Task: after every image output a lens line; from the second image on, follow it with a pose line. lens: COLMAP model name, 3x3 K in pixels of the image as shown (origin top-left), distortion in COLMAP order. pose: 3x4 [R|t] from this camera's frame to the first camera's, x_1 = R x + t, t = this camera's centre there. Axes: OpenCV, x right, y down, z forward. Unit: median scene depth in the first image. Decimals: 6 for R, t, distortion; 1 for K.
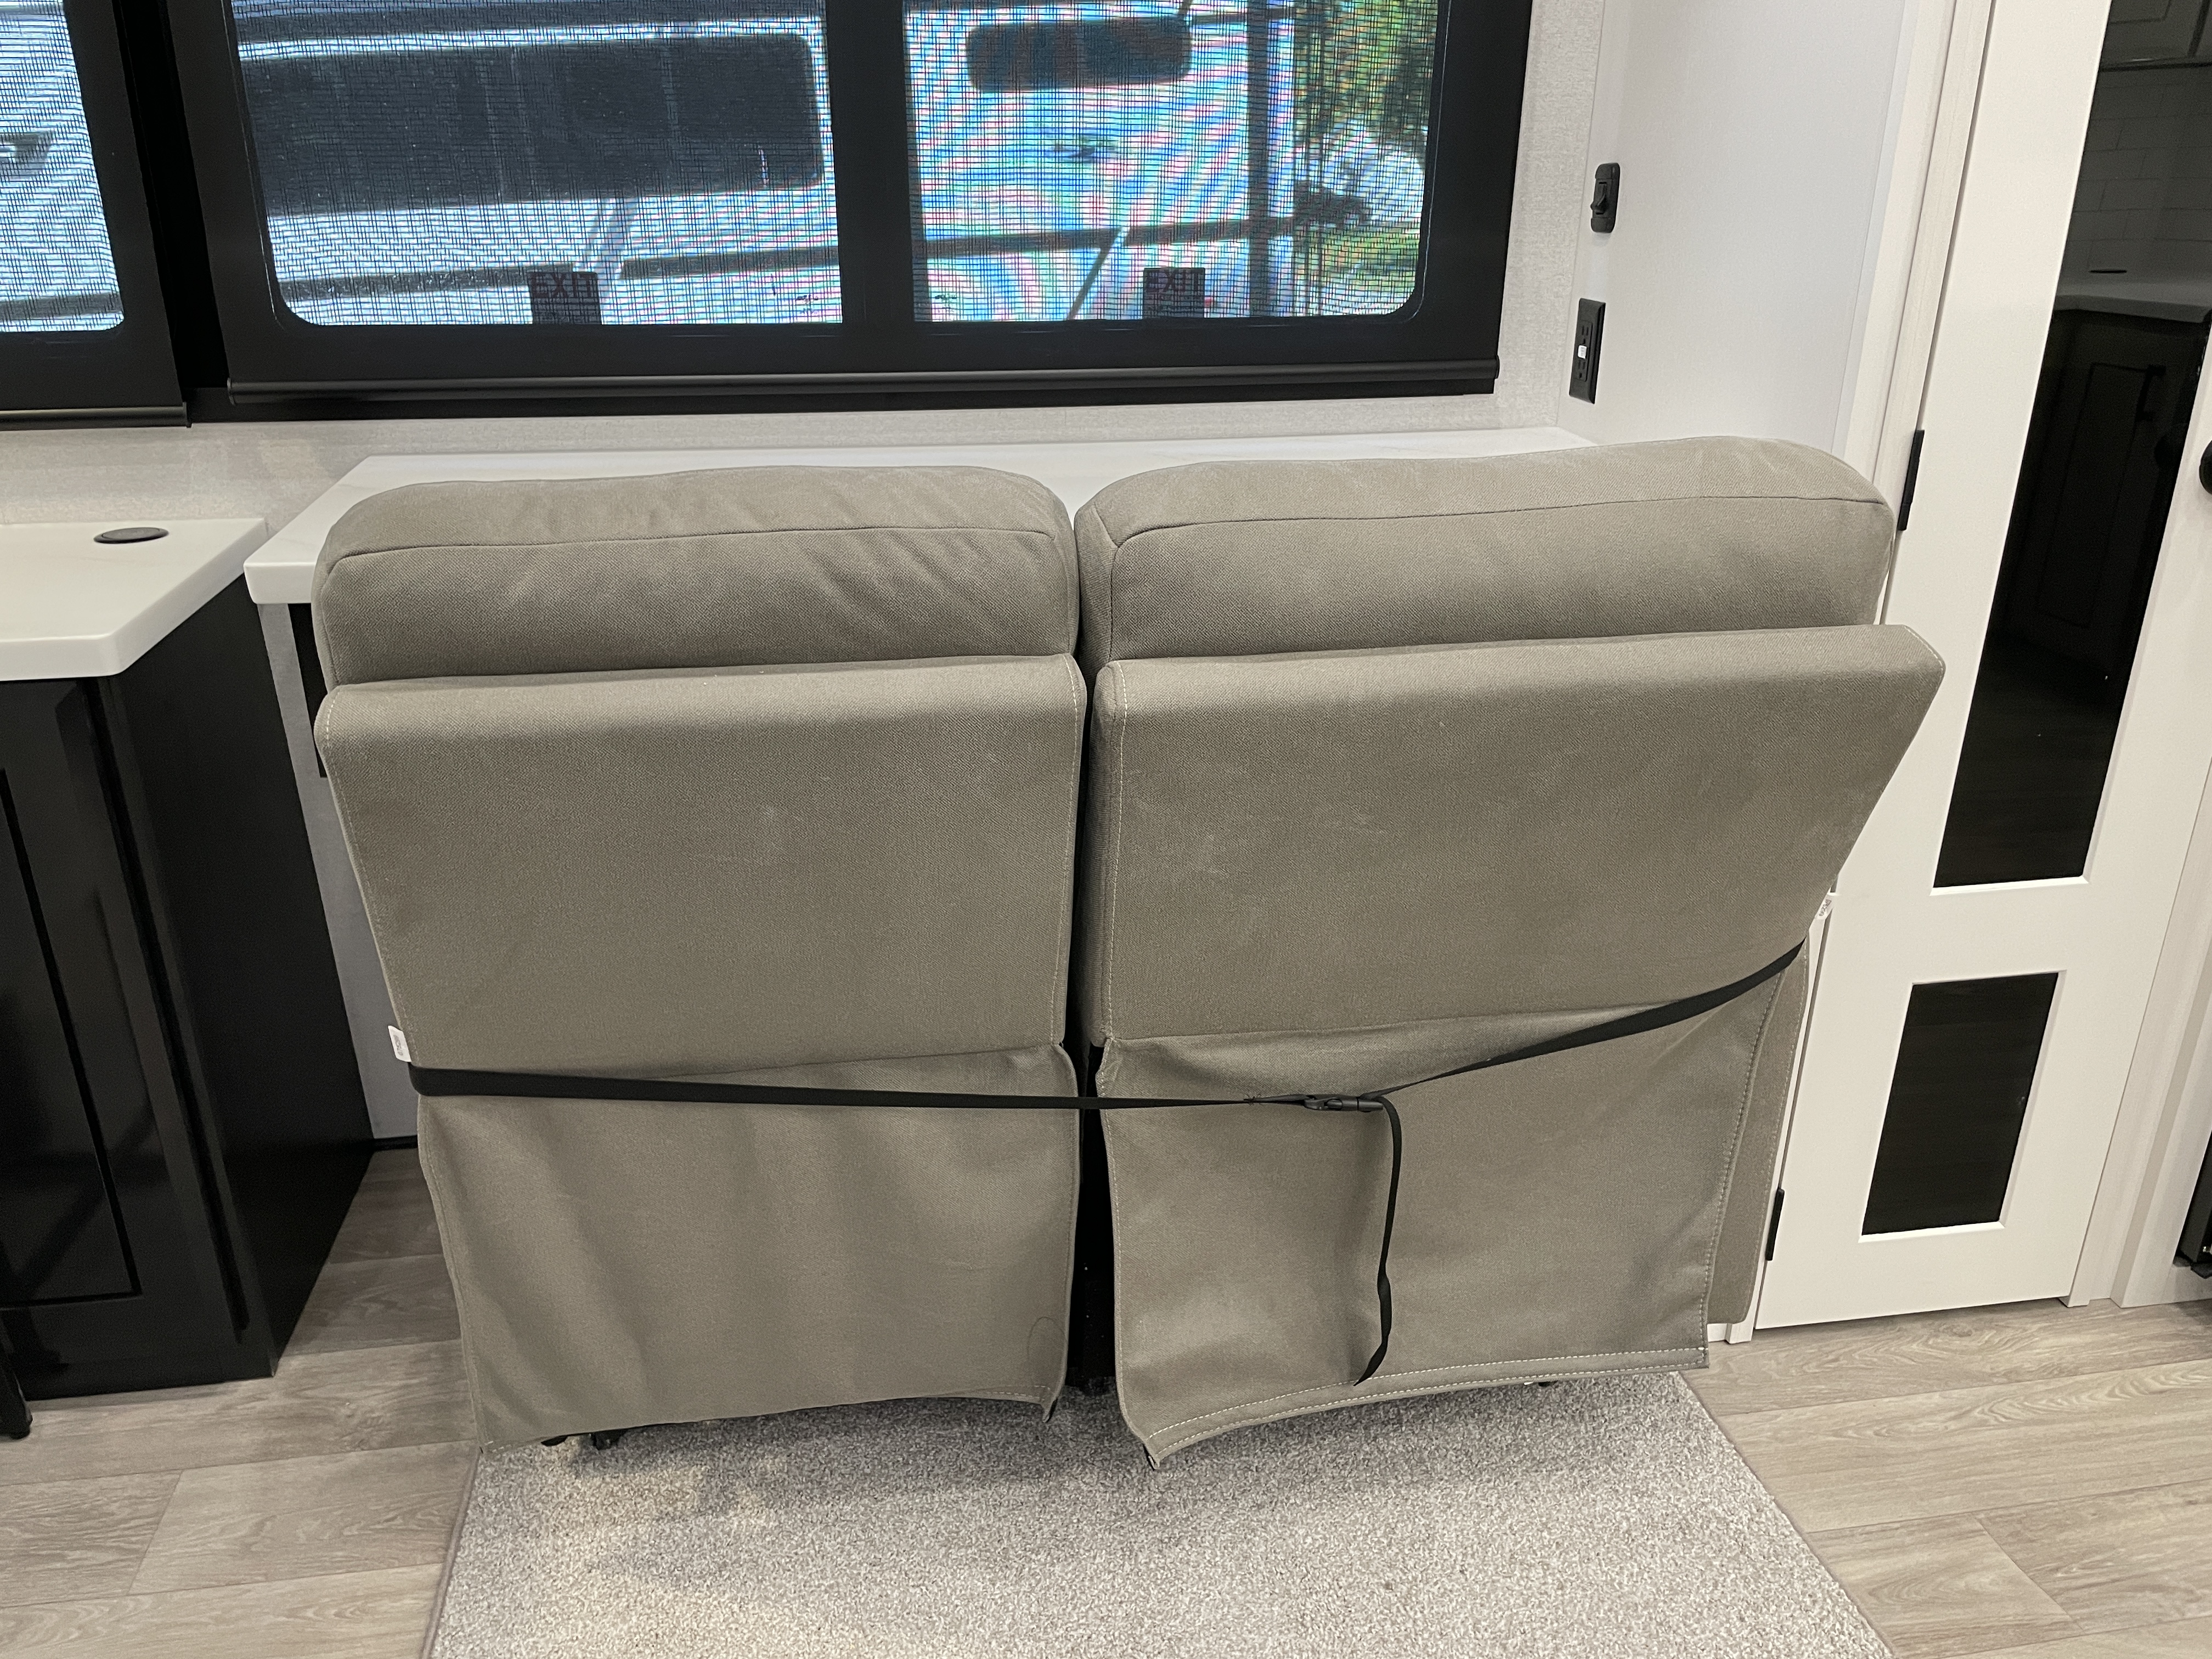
lens RADIAL K [[1686.2, 0, 1106.0], [0, 1686.2, 829.5], [0, 0, 1]] dist [0.111000, -0.160893]
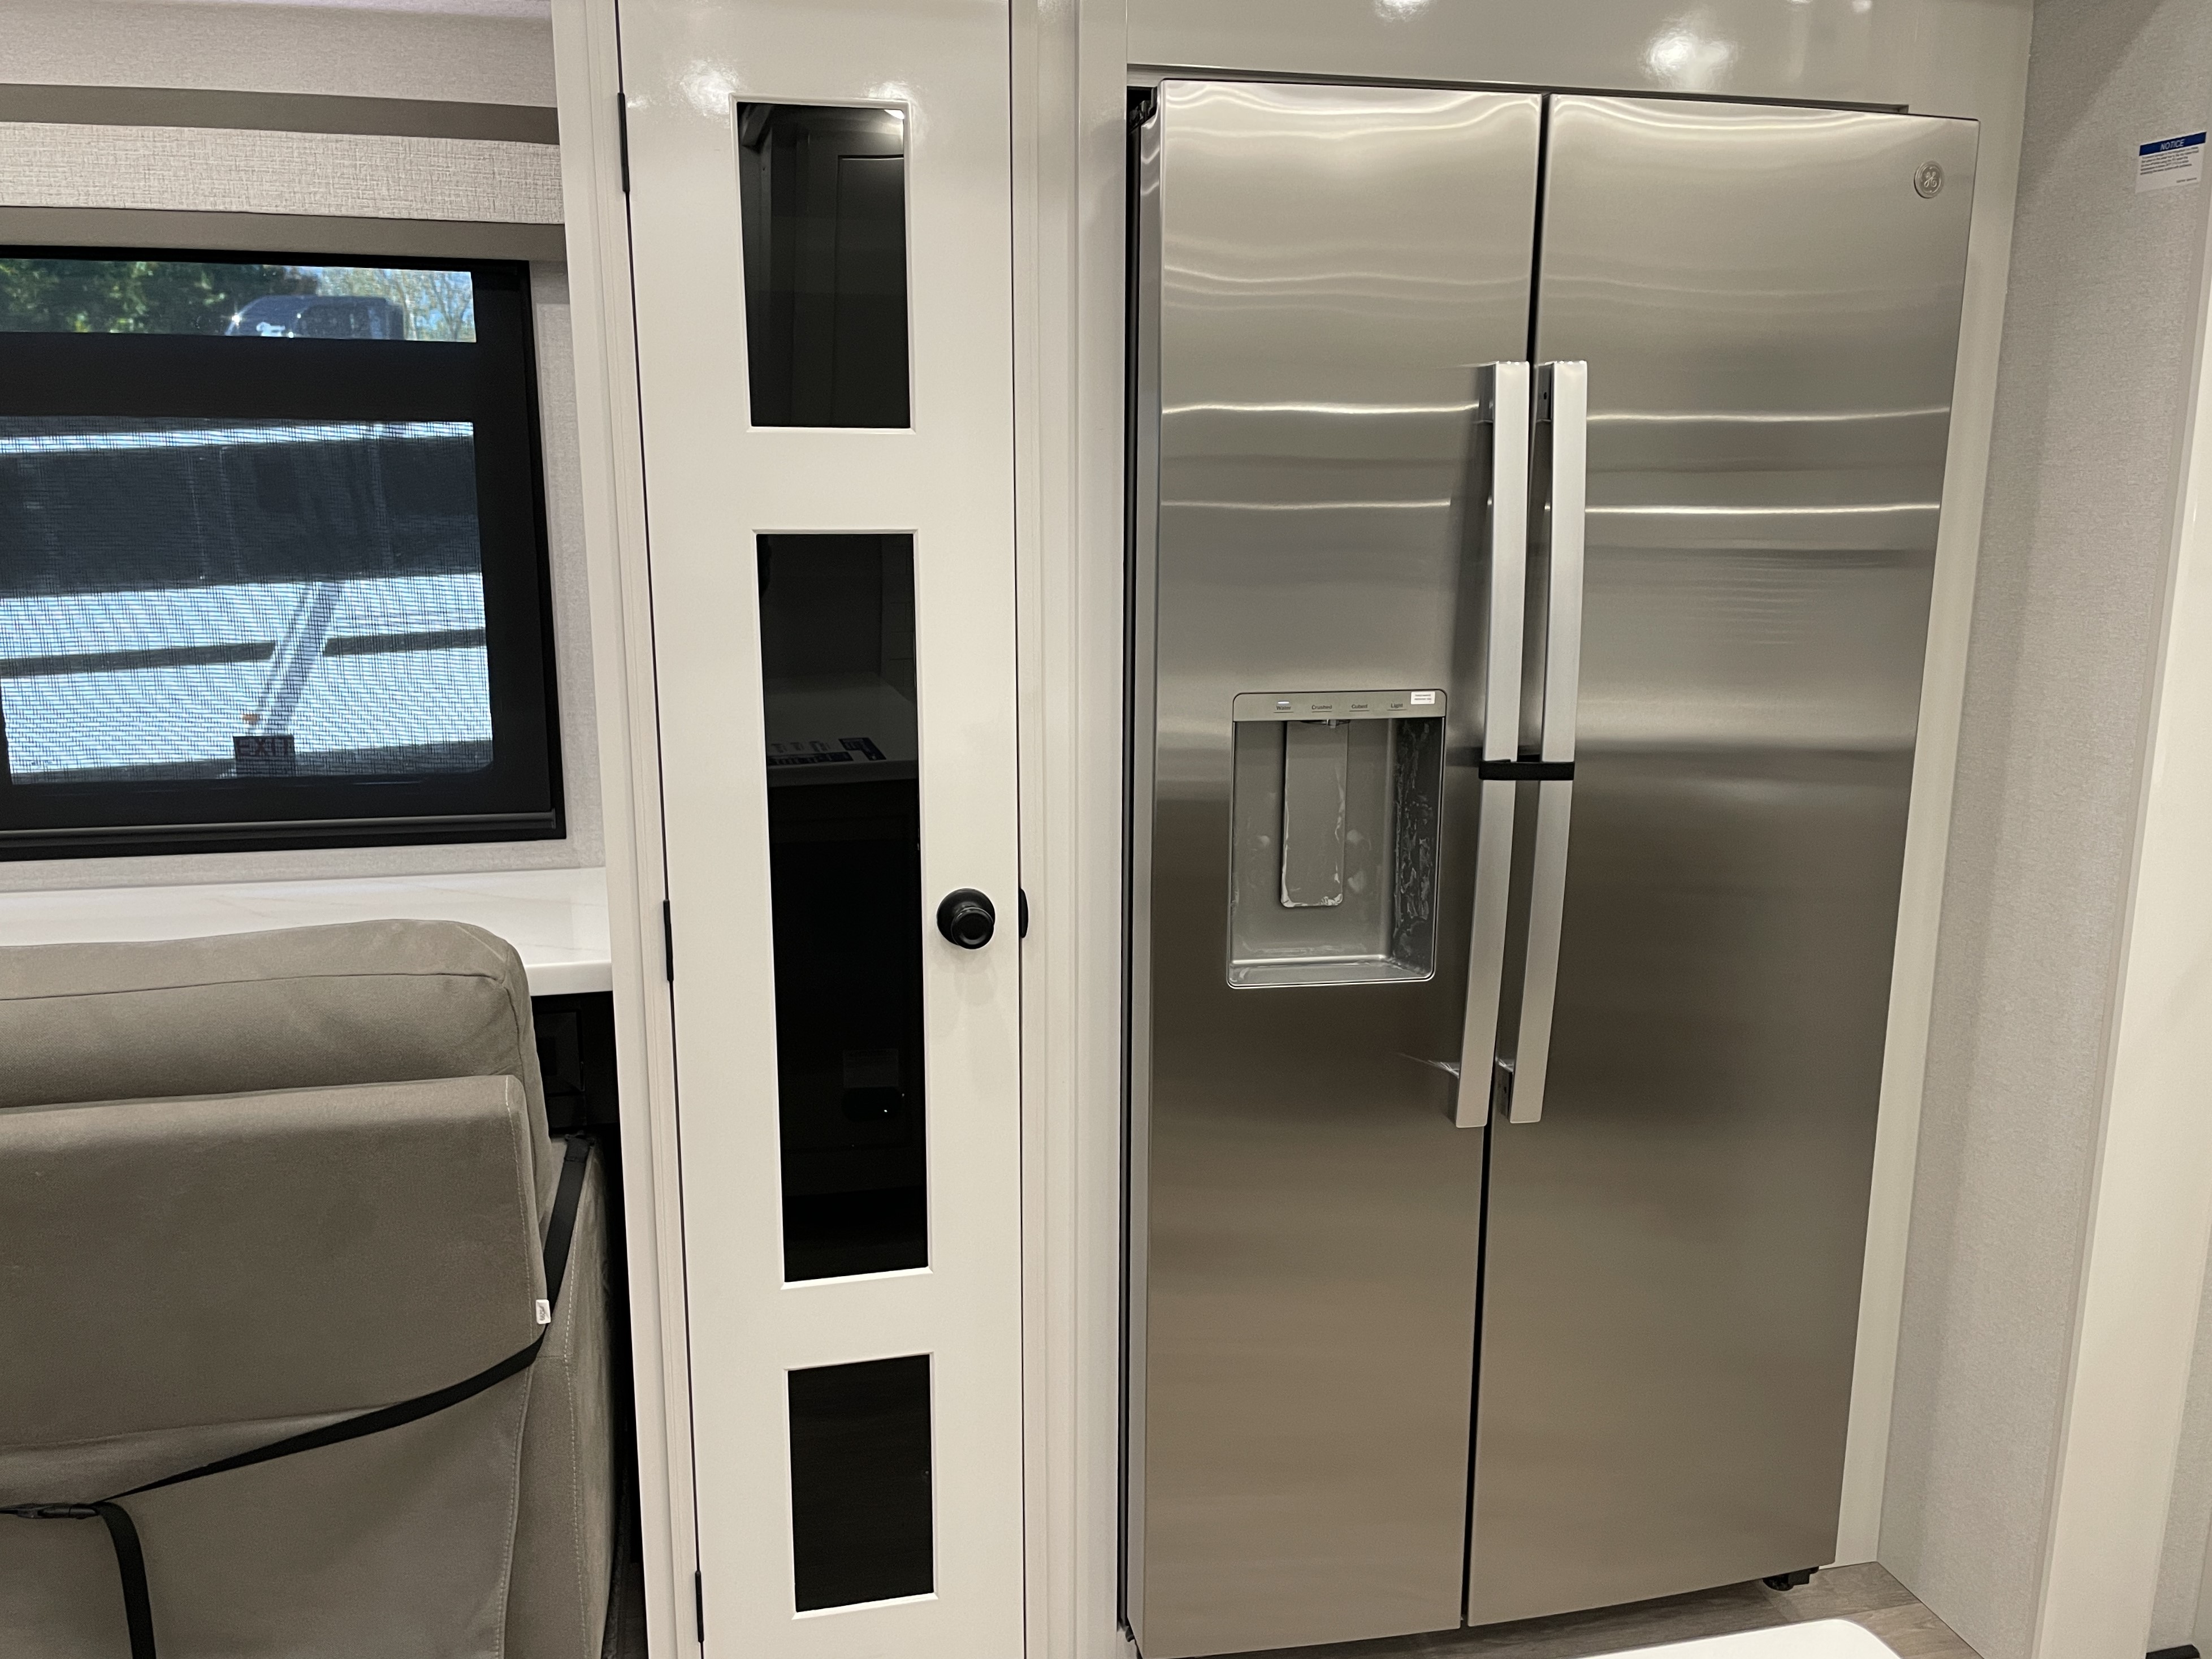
lens RADIAL K [[1744.7, 0, 1101.7], [0, 1744.7, 841.9], [0, 0, 1]] dist [0.076000, -0.111852]
pose [[0.997392, -0.010428, 0.071412, 0.585127], [0.023784, 0.981723, -0.188822, -0.026892], [-0.068137, 0.190028, 0.979411, -0.205249]]
